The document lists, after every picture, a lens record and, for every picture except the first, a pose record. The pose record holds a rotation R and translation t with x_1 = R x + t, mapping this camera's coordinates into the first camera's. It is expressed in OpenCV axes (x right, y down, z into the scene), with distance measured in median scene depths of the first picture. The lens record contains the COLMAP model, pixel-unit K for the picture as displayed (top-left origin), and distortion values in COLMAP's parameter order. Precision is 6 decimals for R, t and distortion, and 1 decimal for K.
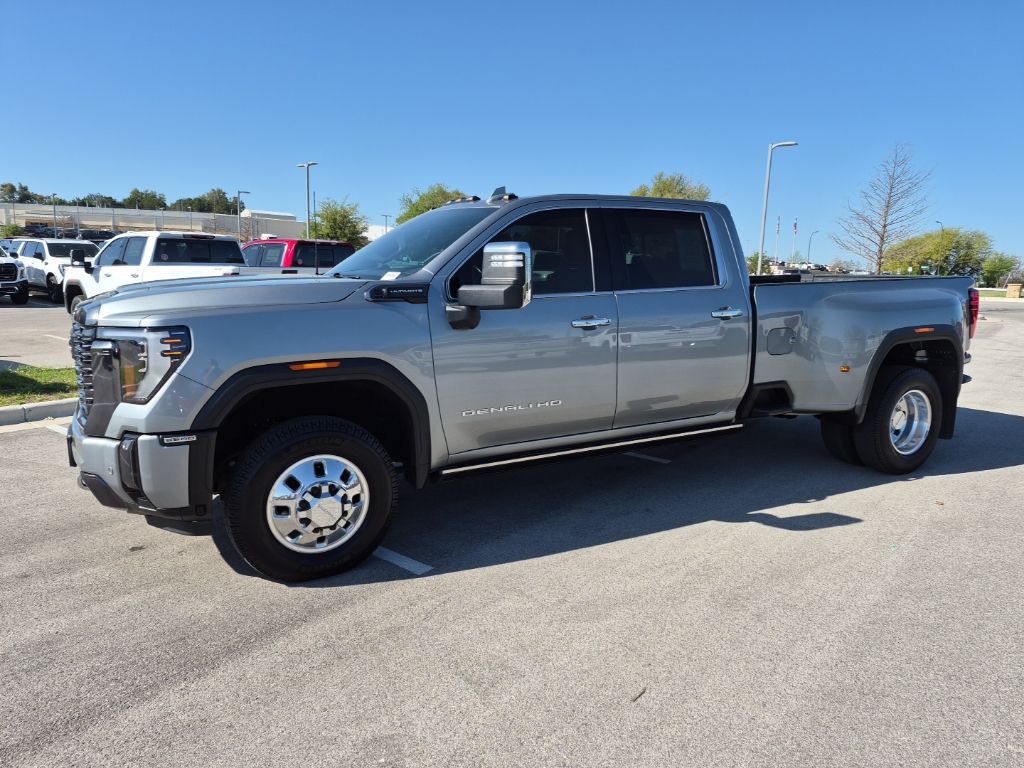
lens RADIAL K [[713.4, 0, 512.0], [0, 713.4, 384.0], [0, 0, 1]] dist [0.101908, -0.119871]
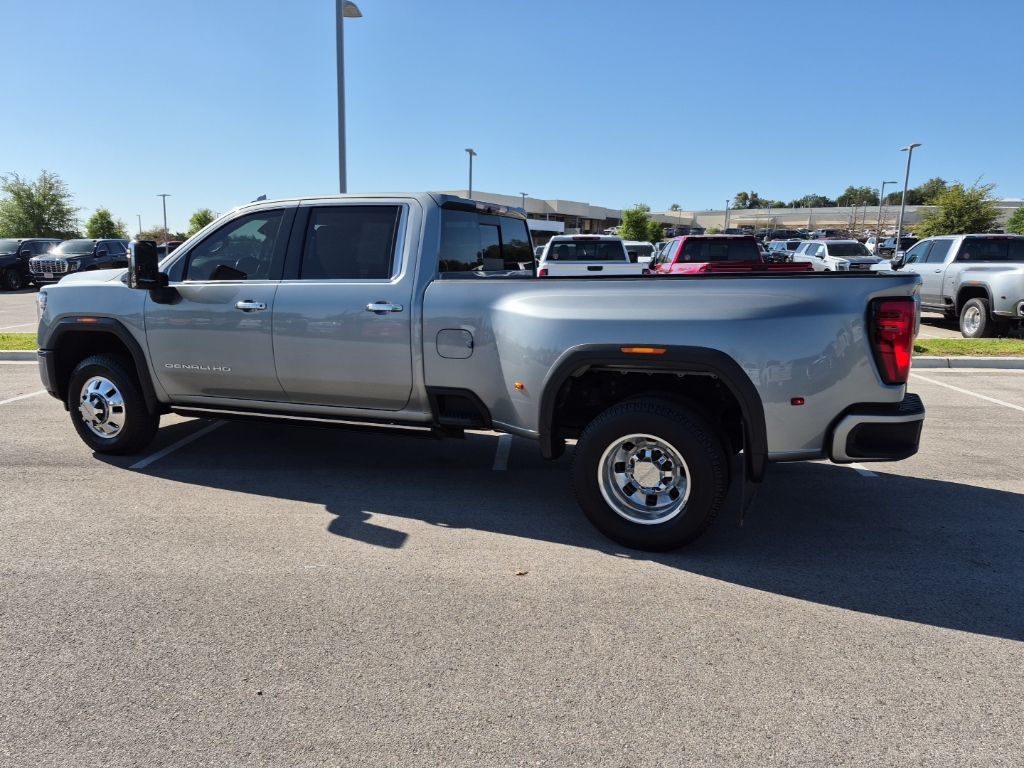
lens RADIAL K [[713.4, 0, 512.0], [0, 713.4, 384.0], [0, 0, 1]] dist [0.101908, -0.119871]
pose [[0.604451, 0.129133, -0.786106, 0.219897], [-0.125045, 0.989922, 0.066464, -0.015312], [0.786767, 0.058125, 0.614507, 0.100563]]
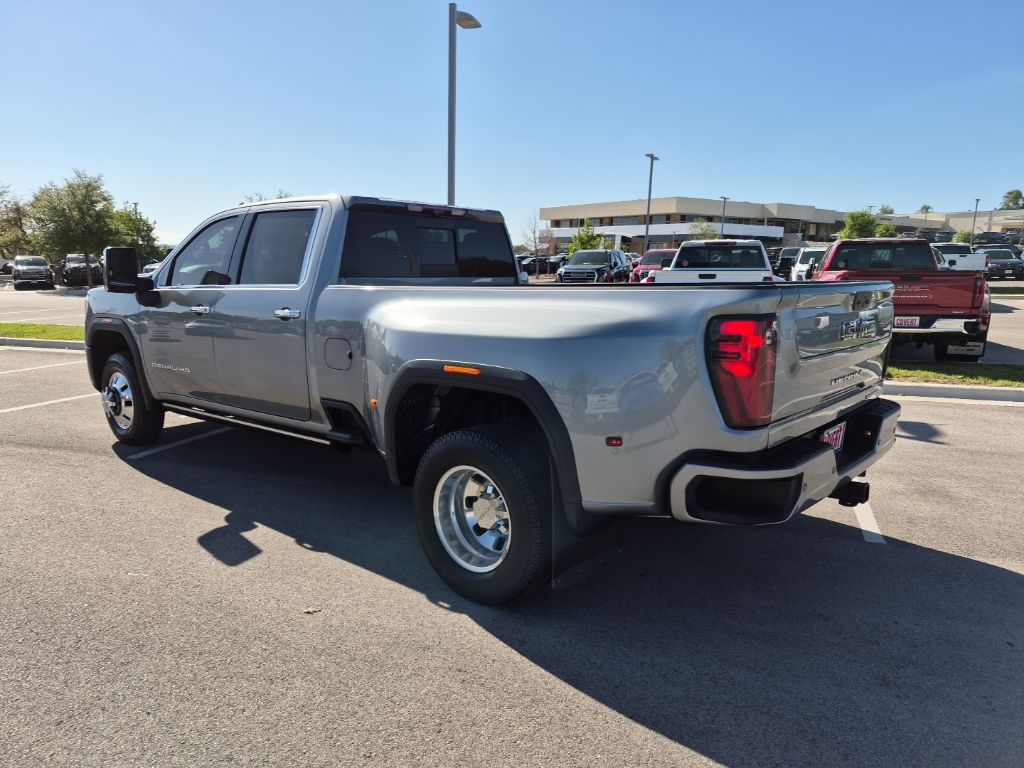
lens RADIAL K [[713.4, 0, 512.0], [0, 713.4, 384.0], [0, 0, 1]] dist [0.101908, -0.119871]
pose [[0.344128, 0.143162, -0.927944, 0.240315], [-0.151438, 0.983831, 0.095623, -0.026612], [0.926630, 0.107619, 0.360244, 0.174632]]
